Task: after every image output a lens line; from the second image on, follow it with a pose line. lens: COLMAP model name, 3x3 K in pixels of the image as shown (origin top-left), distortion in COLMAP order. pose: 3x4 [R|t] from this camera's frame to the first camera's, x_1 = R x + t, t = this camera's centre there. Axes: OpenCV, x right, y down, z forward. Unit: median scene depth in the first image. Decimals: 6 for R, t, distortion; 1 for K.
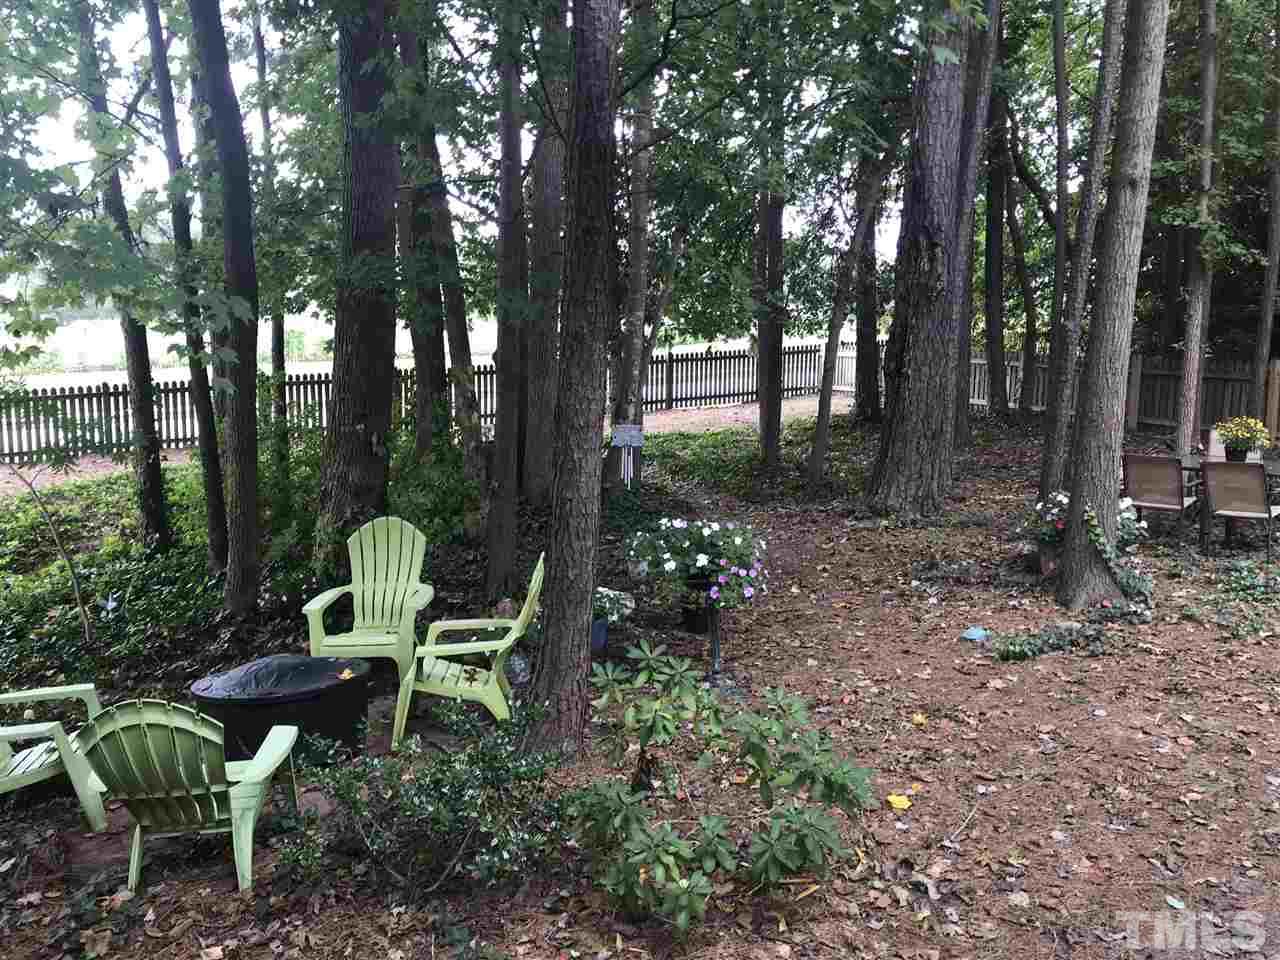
lens RADIAL K [[1054.5, 0, 674.6], [0, 1054.5, 455.3], [0, 0, 1]] dist [0.010513, 0.004567]
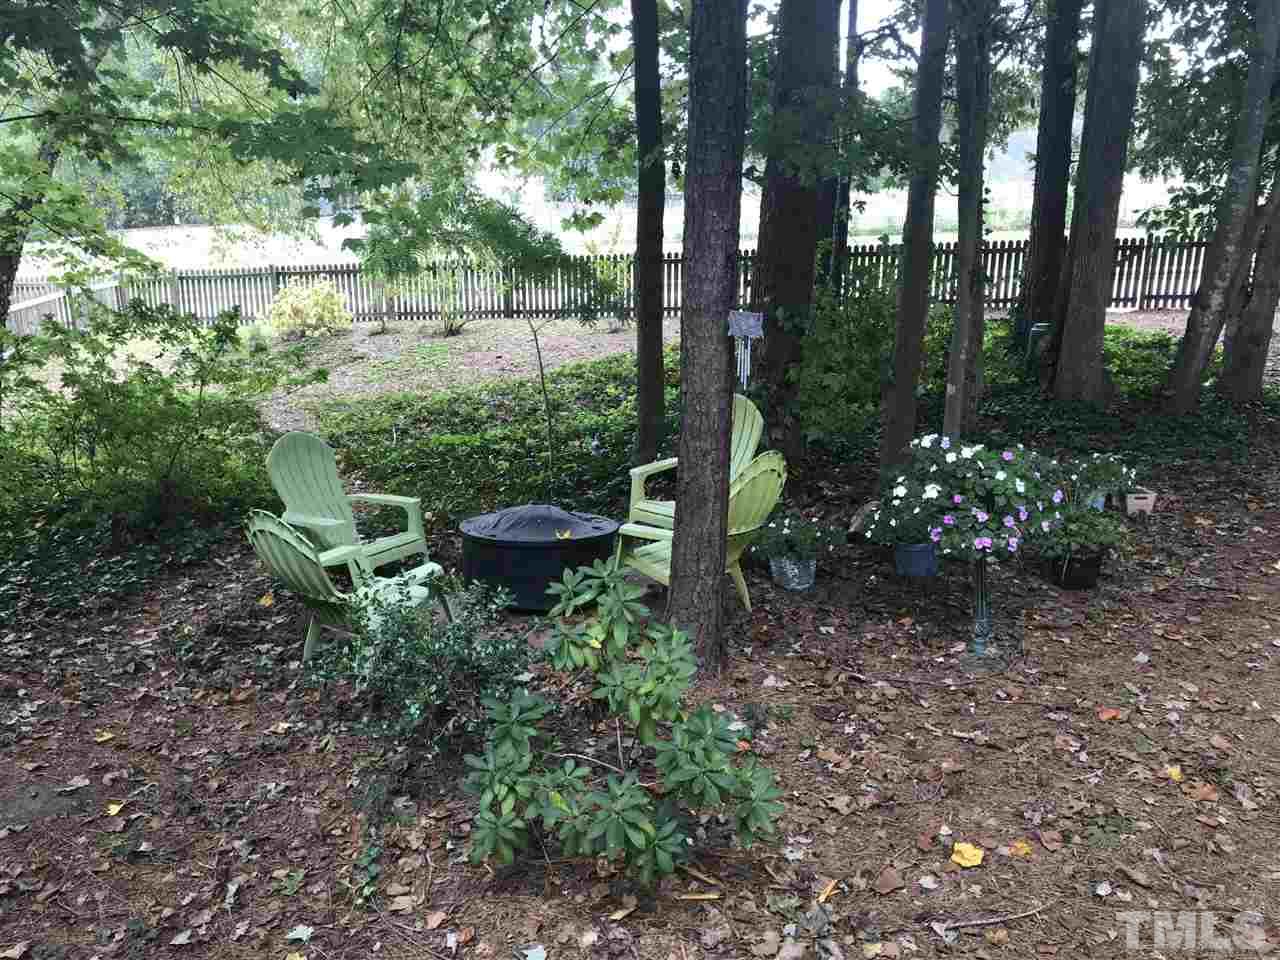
lens RADIAL K [[1017.4, 0, 606.7], [0, 1017.4, 462.8], [0, 0, 1]] dist [-0.000045, -0.003567]
pose [[0.740437, 0.175732, -0.648746, 0.359966], [-0.084088, 0.981852, 0.169990, -0.046476], [0.666845, -0.071315, 0.741777, 0.234109]]
